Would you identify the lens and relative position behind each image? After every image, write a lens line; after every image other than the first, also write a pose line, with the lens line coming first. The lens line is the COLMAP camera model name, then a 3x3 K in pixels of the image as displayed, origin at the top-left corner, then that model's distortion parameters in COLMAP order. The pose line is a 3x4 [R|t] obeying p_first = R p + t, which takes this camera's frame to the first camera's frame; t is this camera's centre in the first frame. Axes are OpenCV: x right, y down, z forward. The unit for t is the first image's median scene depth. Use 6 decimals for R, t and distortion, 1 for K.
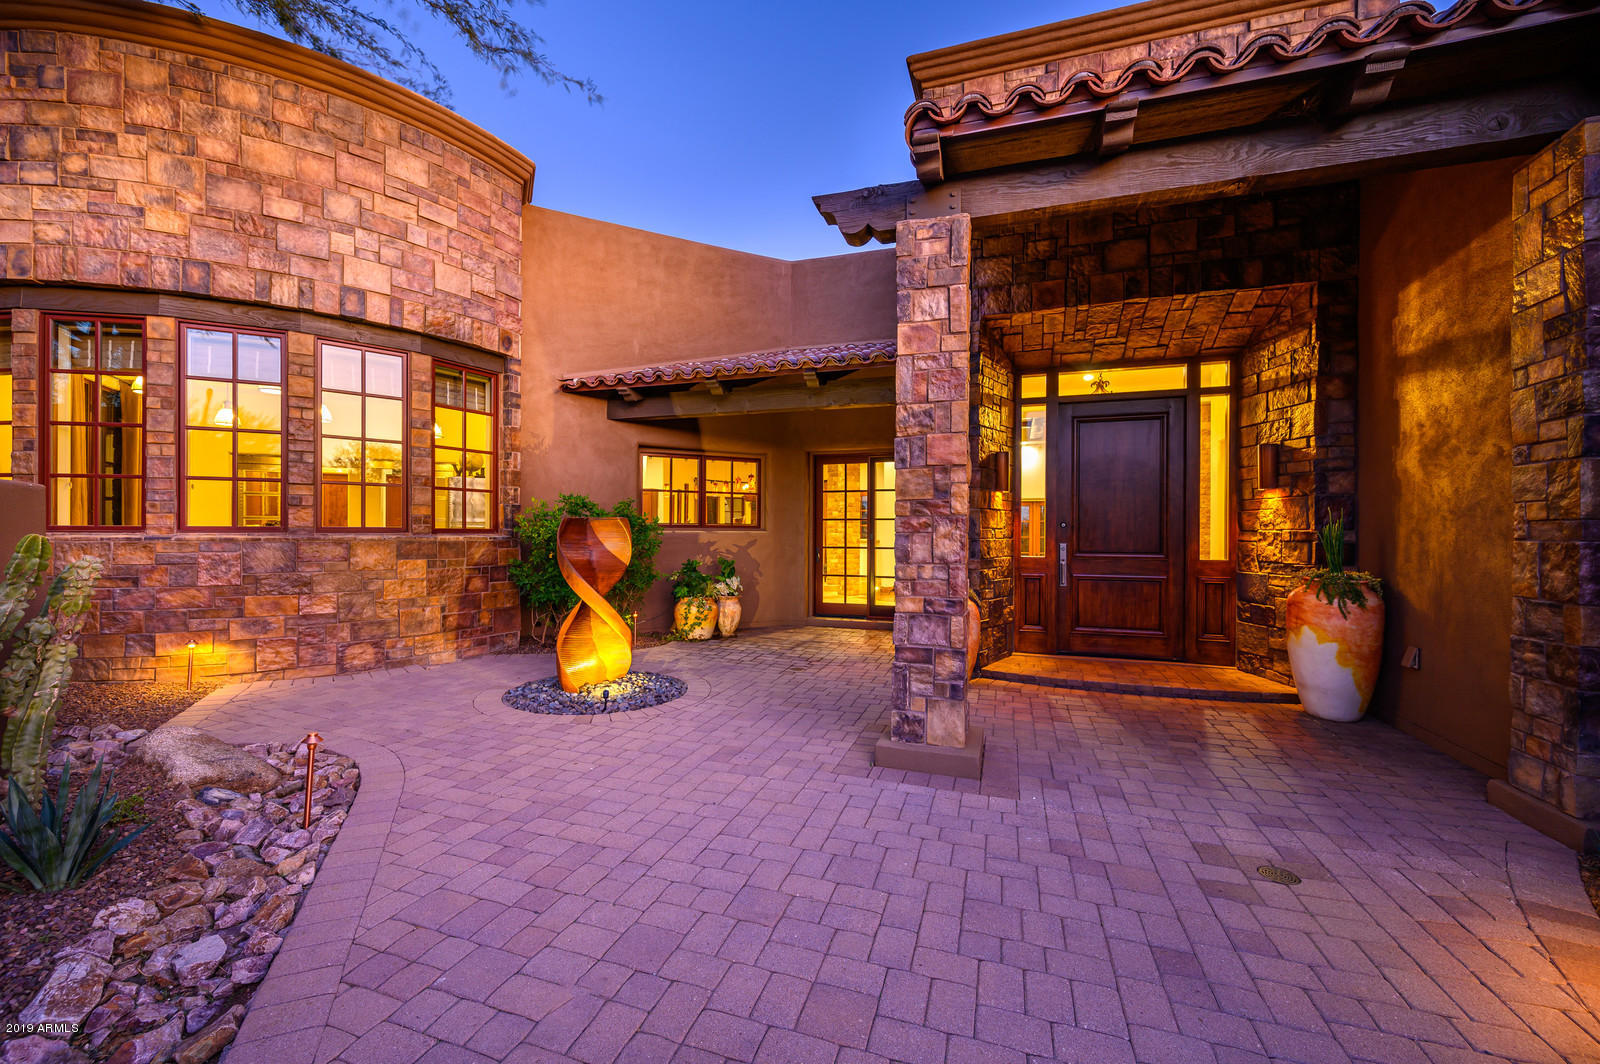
lens RADIAL K [[632.0, 0, 796.4], [0, 632.0, 531.5], [0, 0, 1]] dist [0.000412, -0.000236]
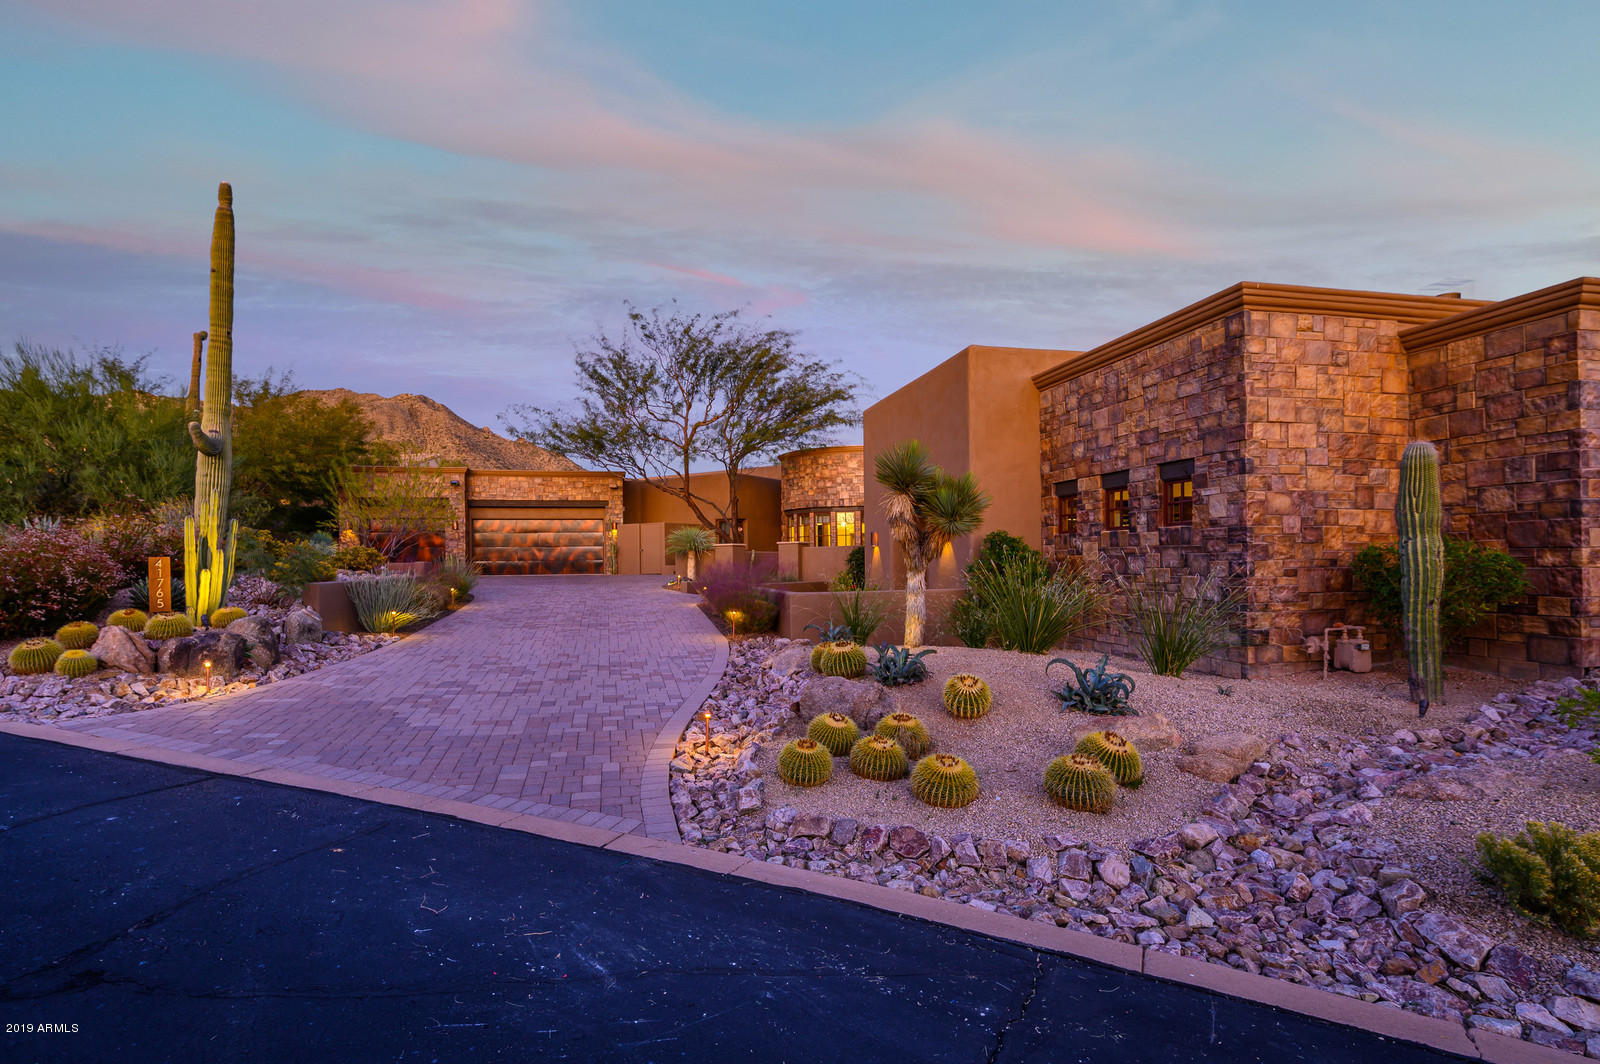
lens RADIAL K [[717.0, 0, 800.2], [0, 717.0, 534.7], [0, 0, 1]] dist [-0.002163, 0.000217]
pose [[0.518174, -0.033091, -0.854635, 3.238874], [0.015401, 0.999450, -0.029360, -0.025400], [0.855137, 0.002051, 0.518399, -1.691854]]
